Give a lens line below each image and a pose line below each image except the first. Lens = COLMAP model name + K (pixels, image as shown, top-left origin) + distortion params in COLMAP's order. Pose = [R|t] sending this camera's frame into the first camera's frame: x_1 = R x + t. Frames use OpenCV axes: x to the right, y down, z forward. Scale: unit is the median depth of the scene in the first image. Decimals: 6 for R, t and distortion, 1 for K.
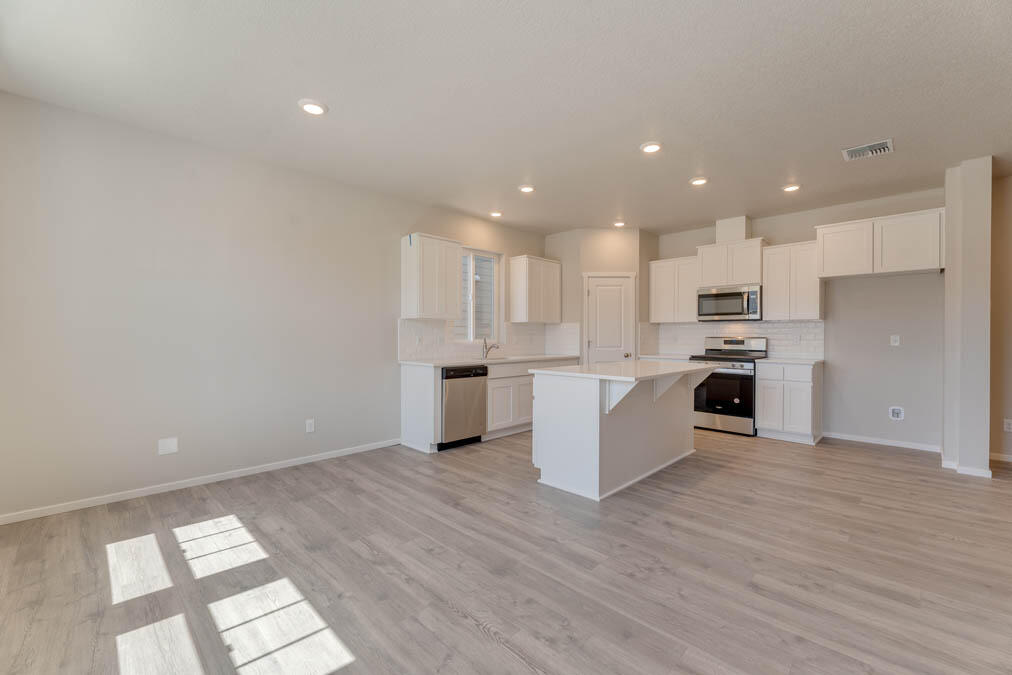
lens RADIAL K [[422.8, 0, 508.1], [0, 422.8, 337.3], [0, 0, 1]] dist [-0.006309, 0.000827]
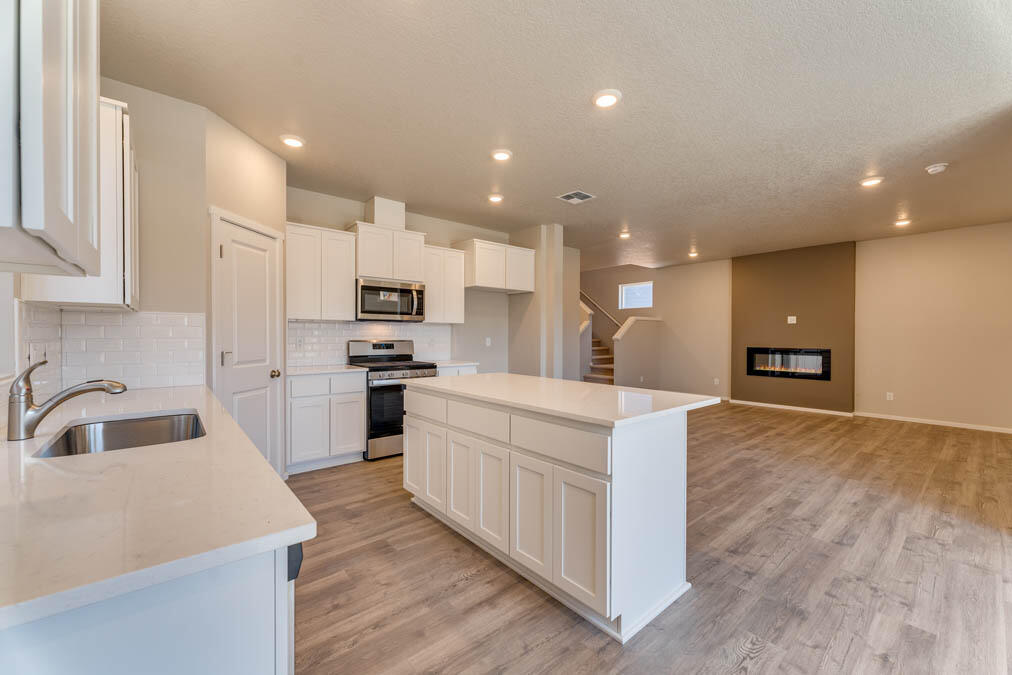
lens RADIAL K [[408.3, 0, 501.2], [0, 408.3, 336.8], [0, 0, 1]] dist [-0.000426, -0.000126]
pose [[0.090135, -0.005665, 0.995913, -0.502278], [0.000598, 0.999984, 0.005634, -0.023033], [-0.995929, 0.000087, 0.090137, 1.331097]]
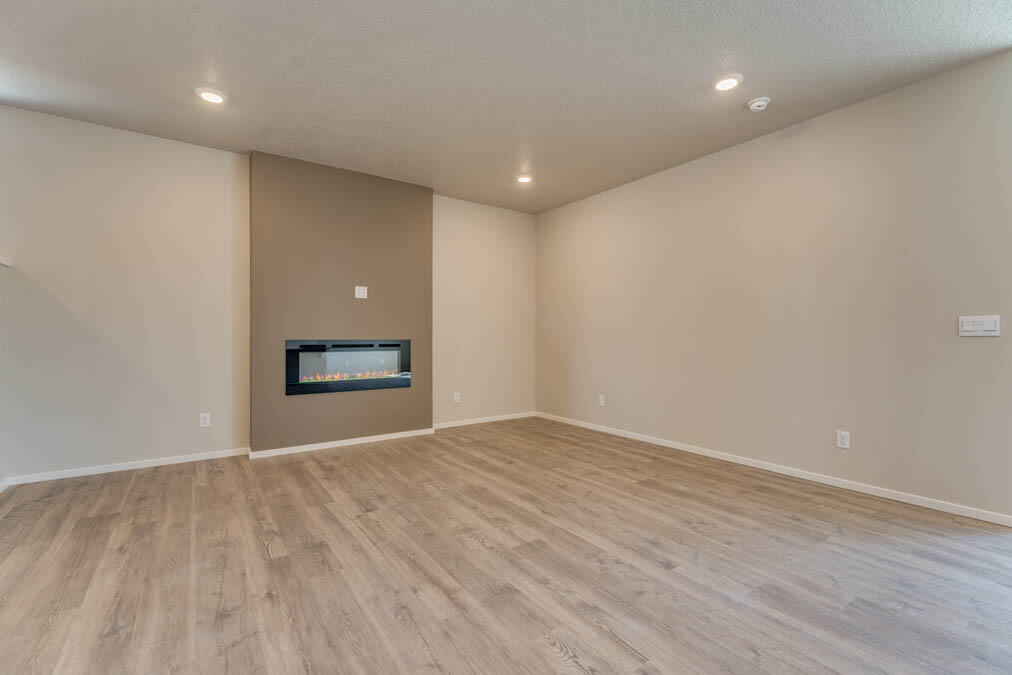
lens RADIAL K [[445.1, 0, 512.0], [0, 445.1, 332.8], [0, 0, 1]] dist [0.002758, -0.001519]
pose [[-0.987361, -0.002884, 0.158458, 1.263711], [-0.003427, 0.999989, -0.003151, 0.036914], [-0.158447, -0.003654, -0.987361, 1.301217]]
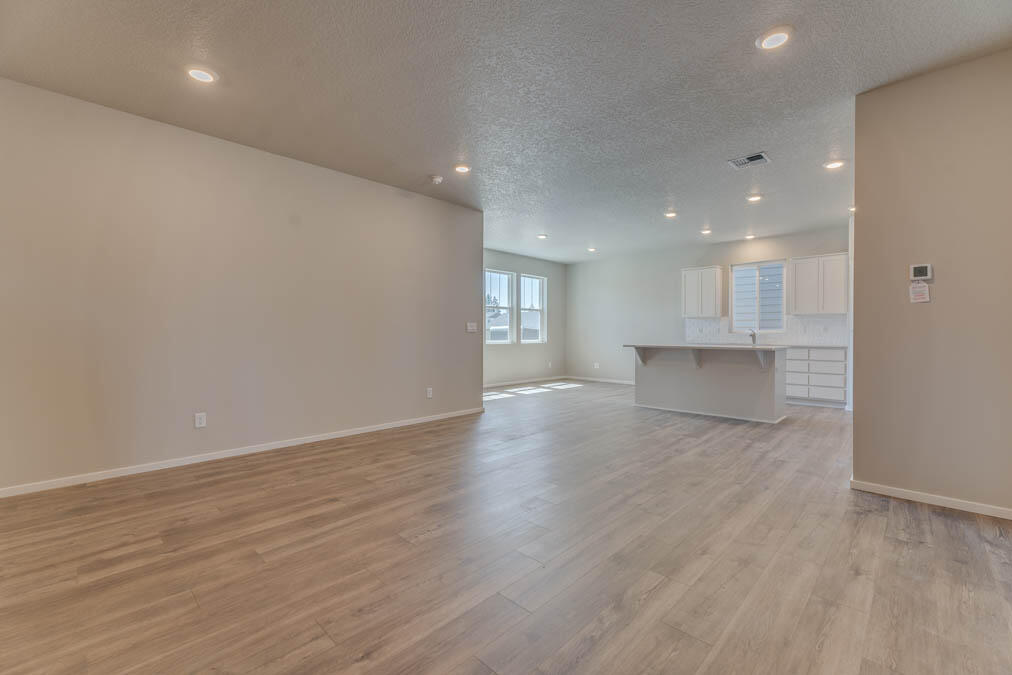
lens RADIAL K [[422.8, 0, 506.8], [0, 422.8, 338.0], [0, 0, 1]] dist [-0.006309, 0.000827]
pose [[0.017467, 0.009047, -0.999807, 2.415952], [-0.005684, 0.999944, 0.008949, 0.045552], [0.999831, 0.005527, 0.017518, 0.371456]]
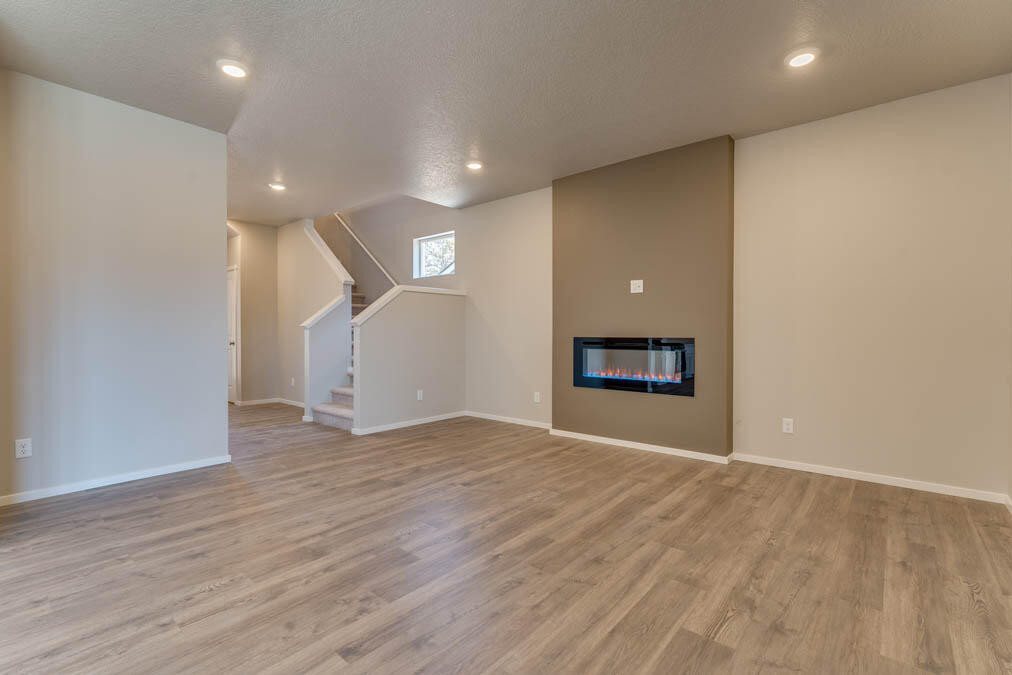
lens RADIAL K [[462.4, 0, 505.1], [0, 462.4, 332.9], [0, 0, 1]] dist [-0.000147, 0.000207]
pose [[-0.079031, -0.002262, 0.996870, 0.568878], [0.002876, 0.999993, 0.002497, 0.038672], [-0.996868, 0.003064, -0.079024, 0.397816]]
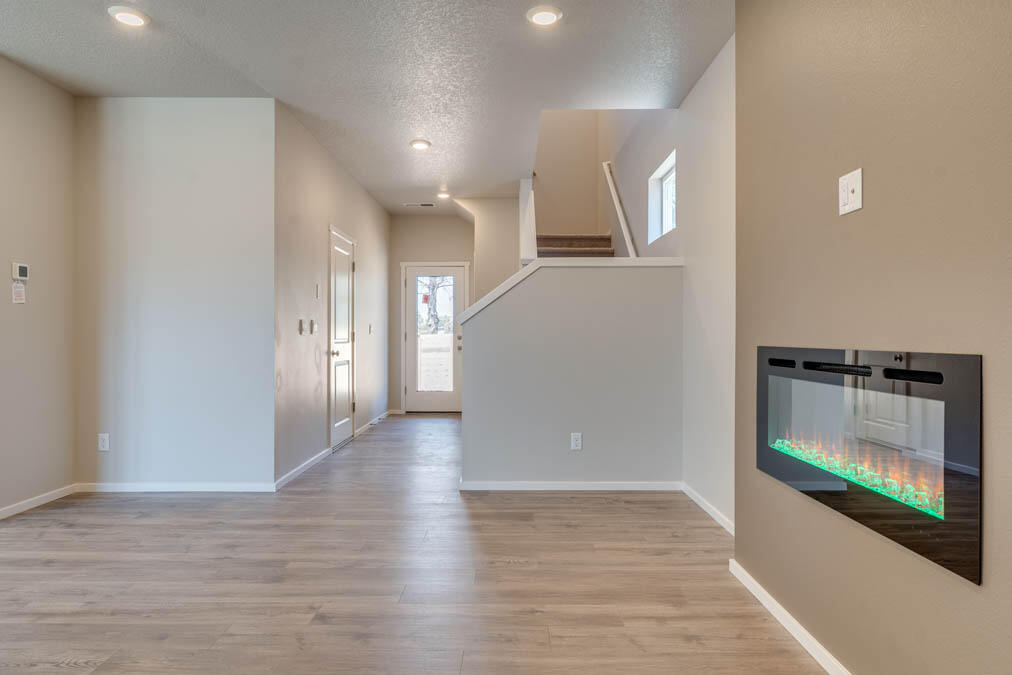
lens RADIAL K [[622.9, 0, 506.5], [0, 622.9, 333.7], [0, 0, 1]] dist [-0.001045, 0.001098]
pose [[0.711876, -0.000227, 0.702305, 1.310176], [0.004010, 0.999985, -0.003743, 0.042858], [-0.702294, 0.005481, 0.711866, -0.358271]]
